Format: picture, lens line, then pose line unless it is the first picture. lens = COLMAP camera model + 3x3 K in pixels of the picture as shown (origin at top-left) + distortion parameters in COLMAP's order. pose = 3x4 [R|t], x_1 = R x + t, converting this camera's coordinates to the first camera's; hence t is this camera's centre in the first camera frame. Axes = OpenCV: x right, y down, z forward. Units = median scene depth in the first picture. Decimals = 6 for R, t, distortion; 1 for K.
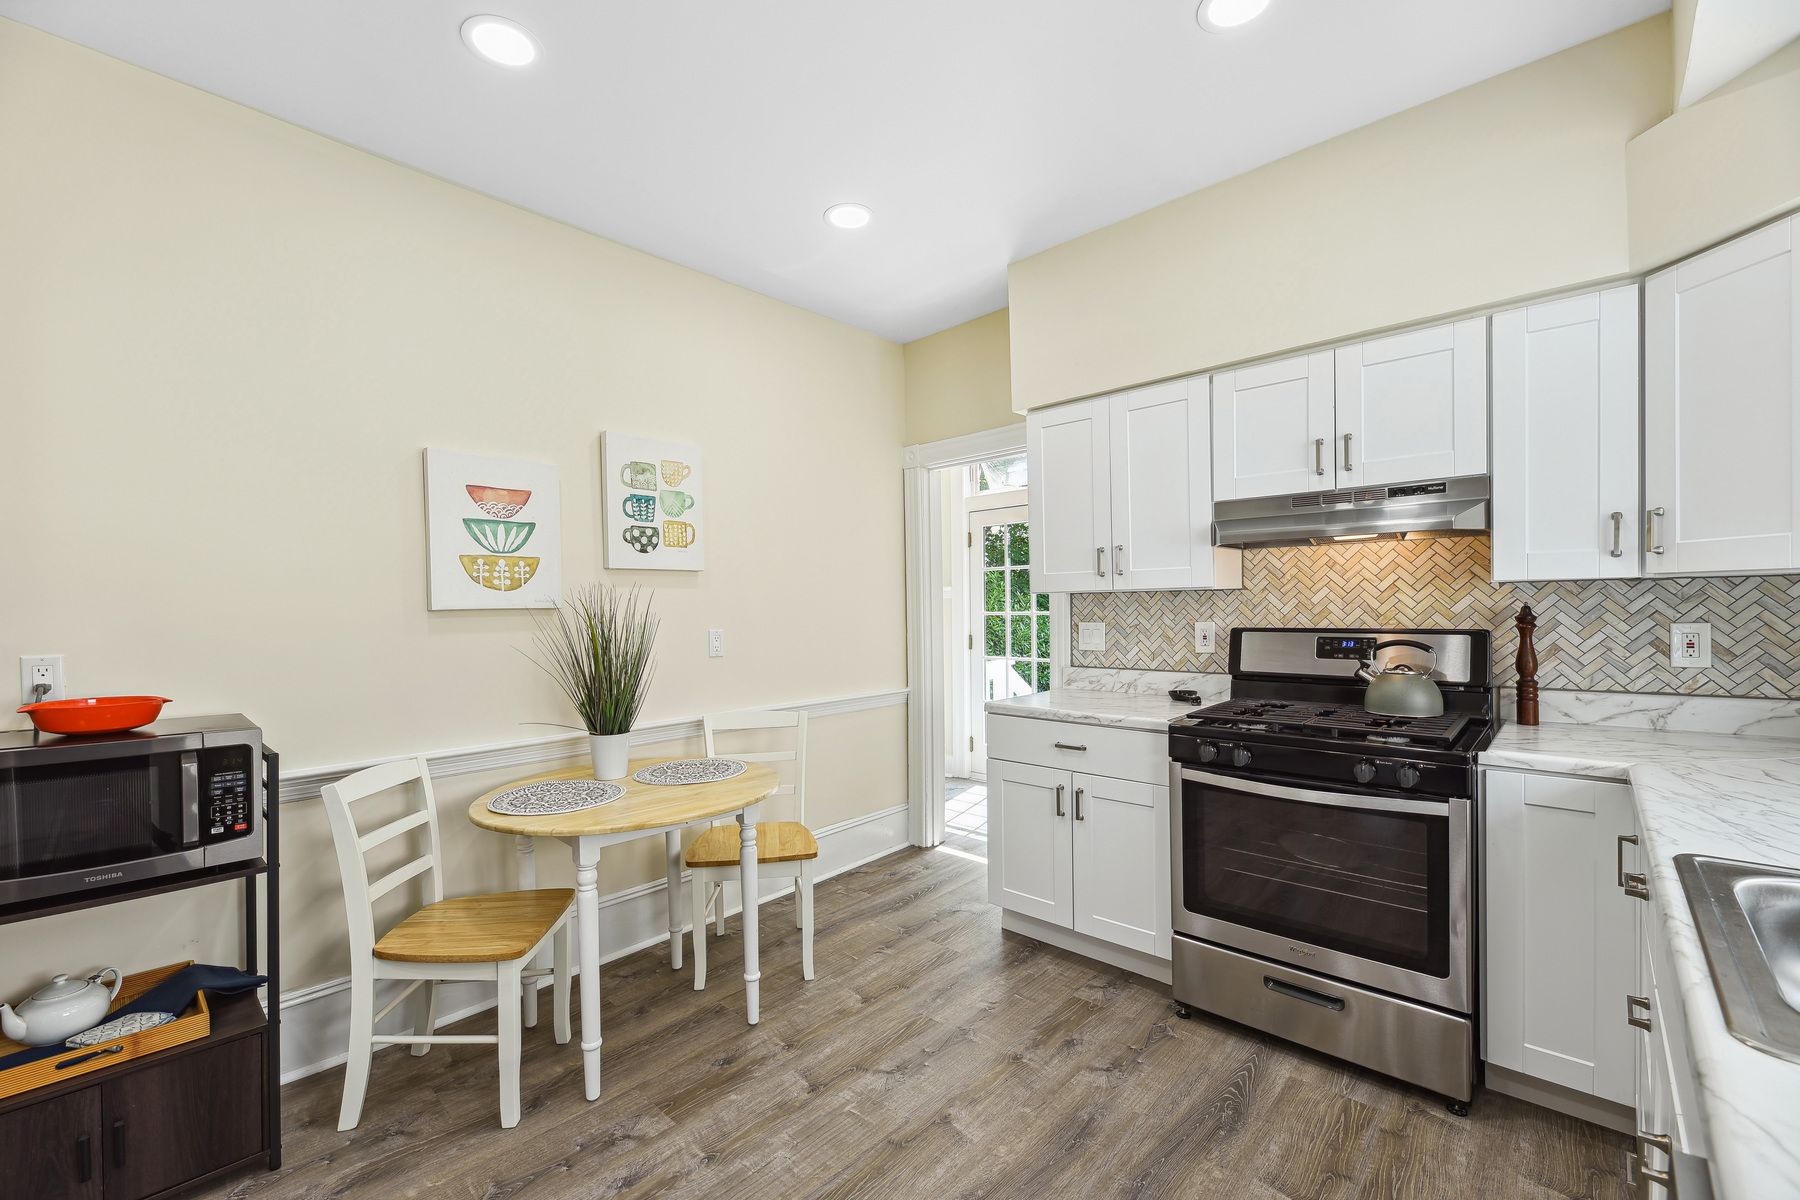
lens RADIAL K [[737.6, 0, 900.1], [0, 737.6, 616.9], [0, 0, 1]] dist [-0.001945, -0.001216]
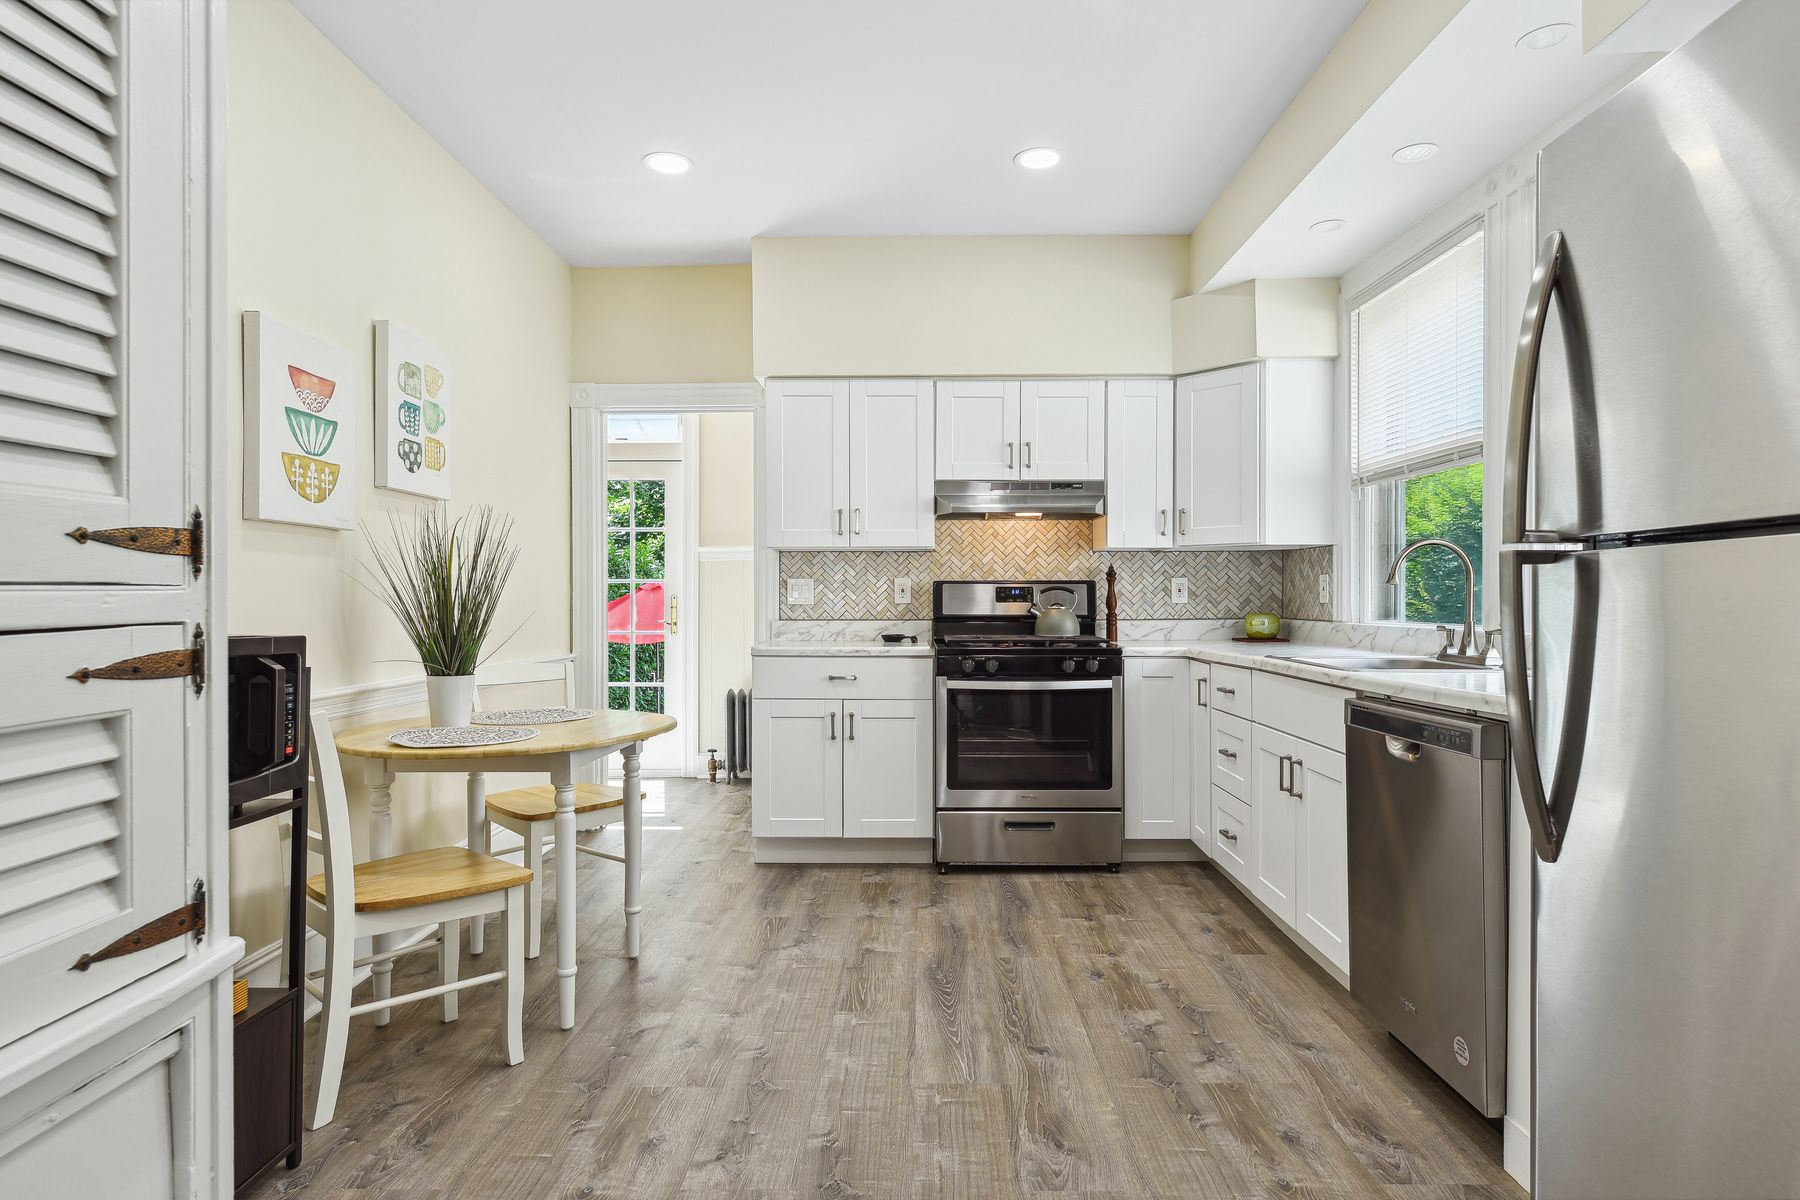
lens RADIAL K [[960.3, 0, 903.8], [0, 960.3, 597.9], [0, 0, 1]] dist [0.007133, -0.002102]
pose [[0.742753, 0.017588, 0.669334, -0.784217], [-0.001584, 0.999698, -0.024511, 0.095916], [-0.669564, 0.017145, 0.742557, -0.208874]]
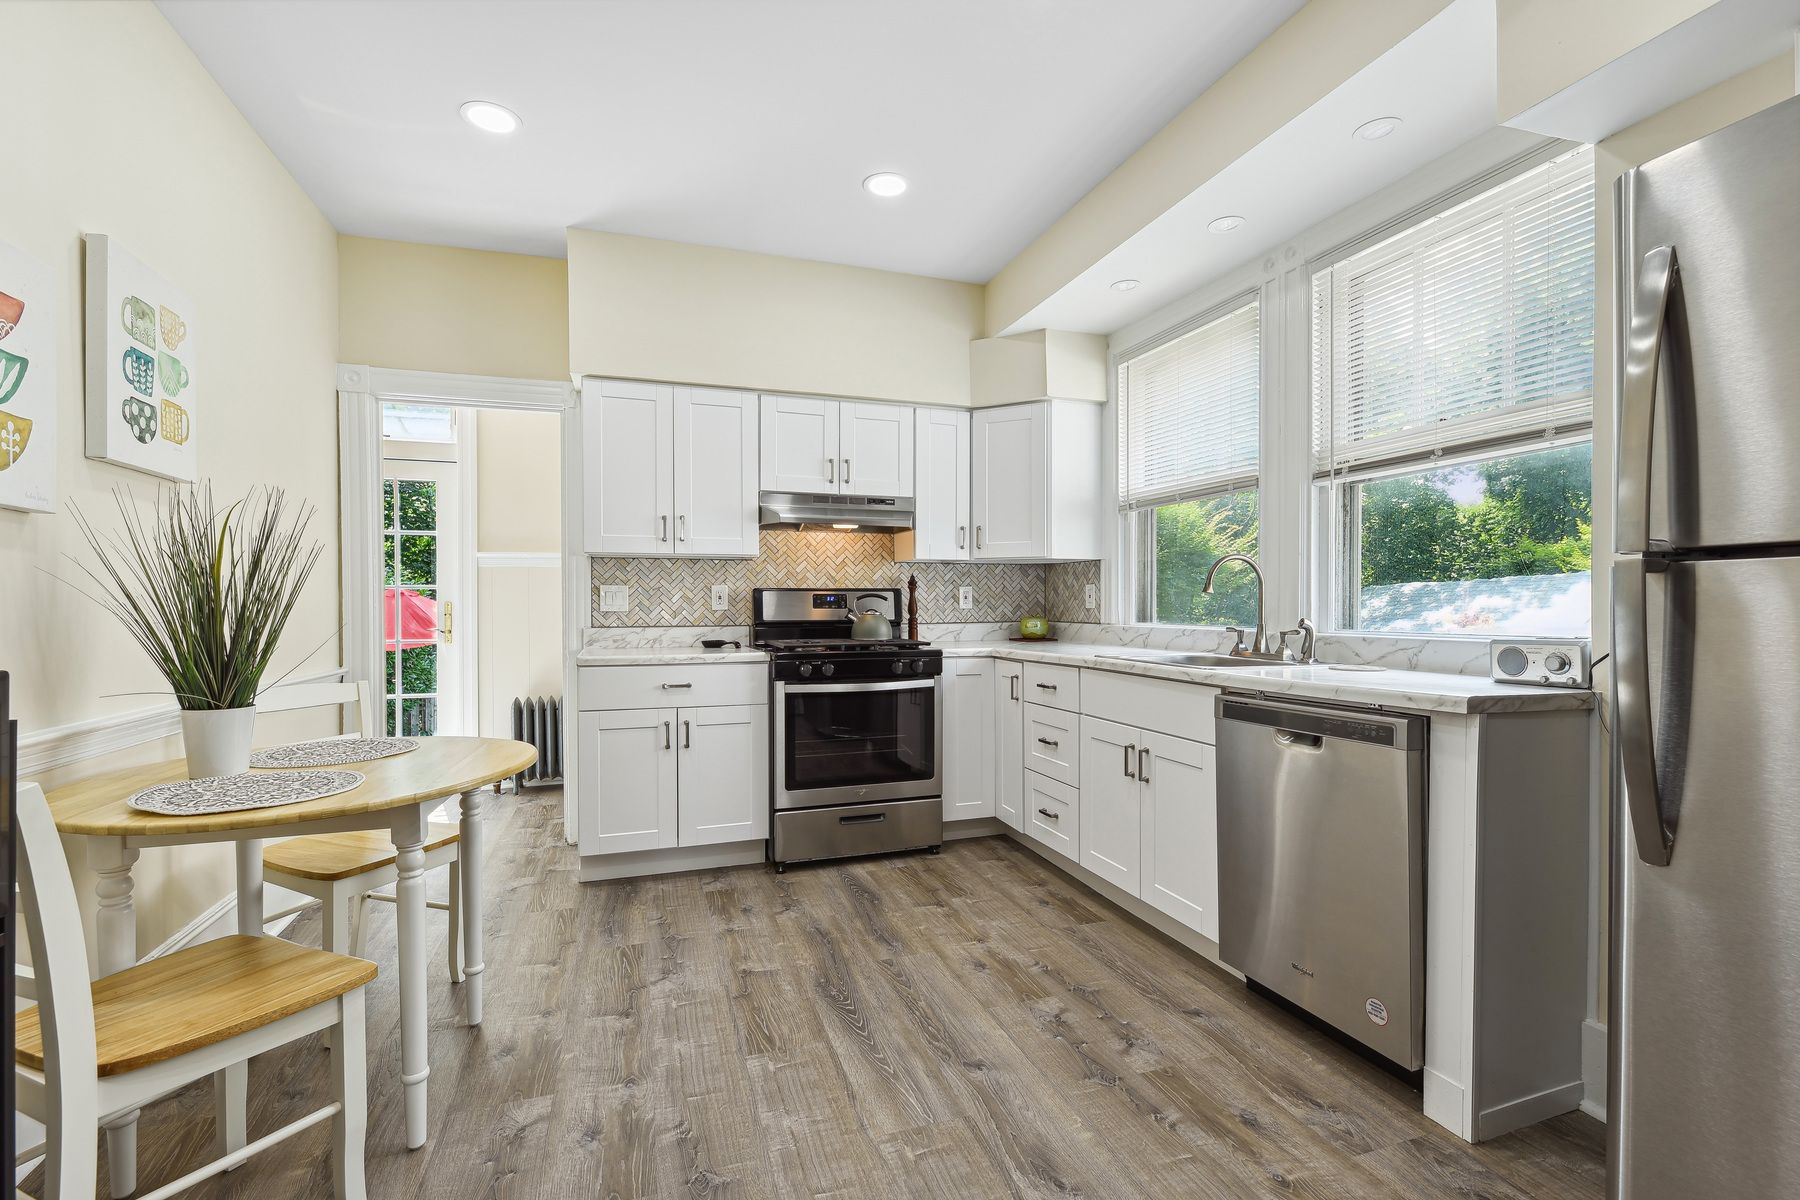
lens RADIAL K [[789.8, 0, 898.4], [0, 789.8, 609.6], [0, 0, 1]] dist [0.002302, -0.003218]
pose [[0.476603, 0.009631, 0.879066, -0.754535], [0.008212, 0.999848, -0.015407, 0.087215], [-0.879080, 0.014562, 0.476451, 0.122660]]
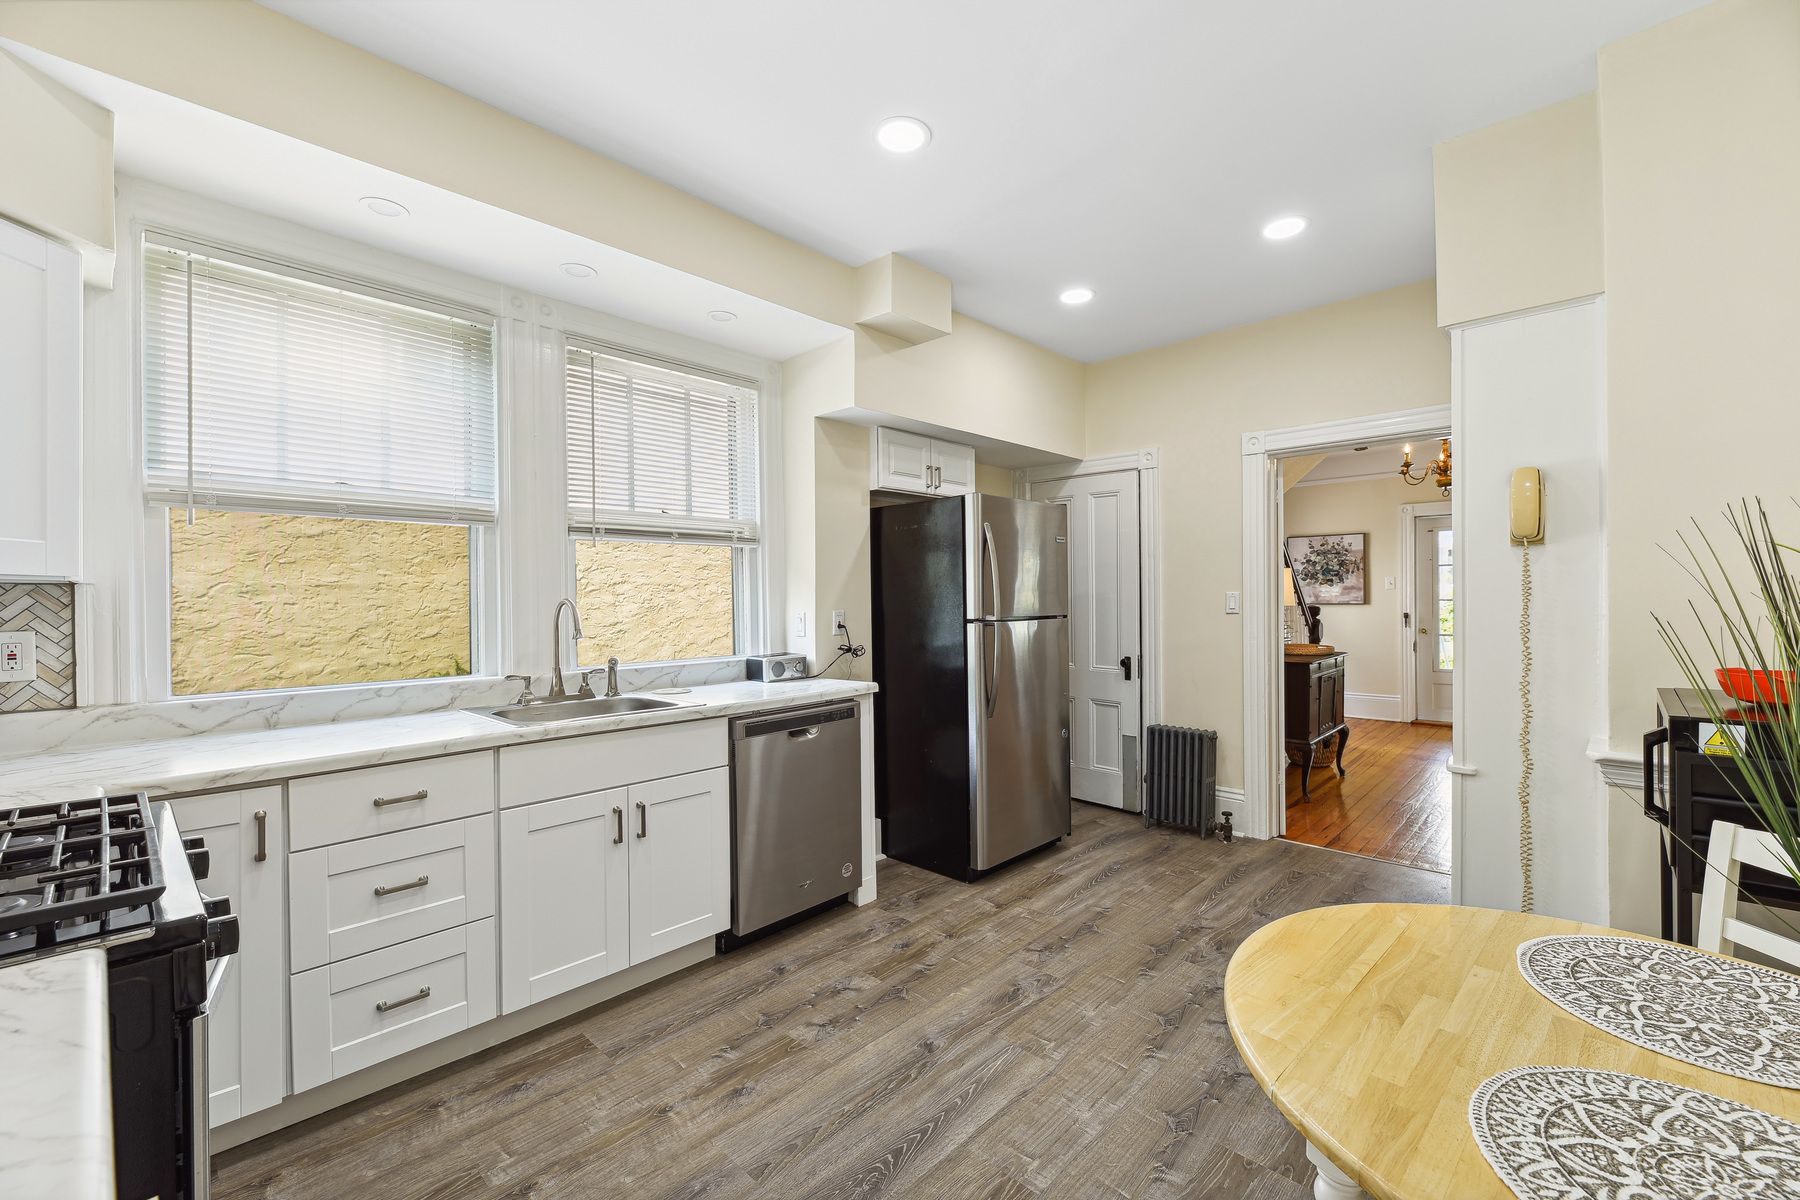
lens RADIAL K [[750.6, 0, 900.1], [0, 750.6, 598.8], [0, 0, 1]] dist [-0.001195, -0.000269]
pose [[-0.999594, 0.024980, 0.013687, -0.000522], [0.025194, 0.999559, 0.015705, -0.013077], [-0.013289, 0.016043, -0.999783, 1.331705]]
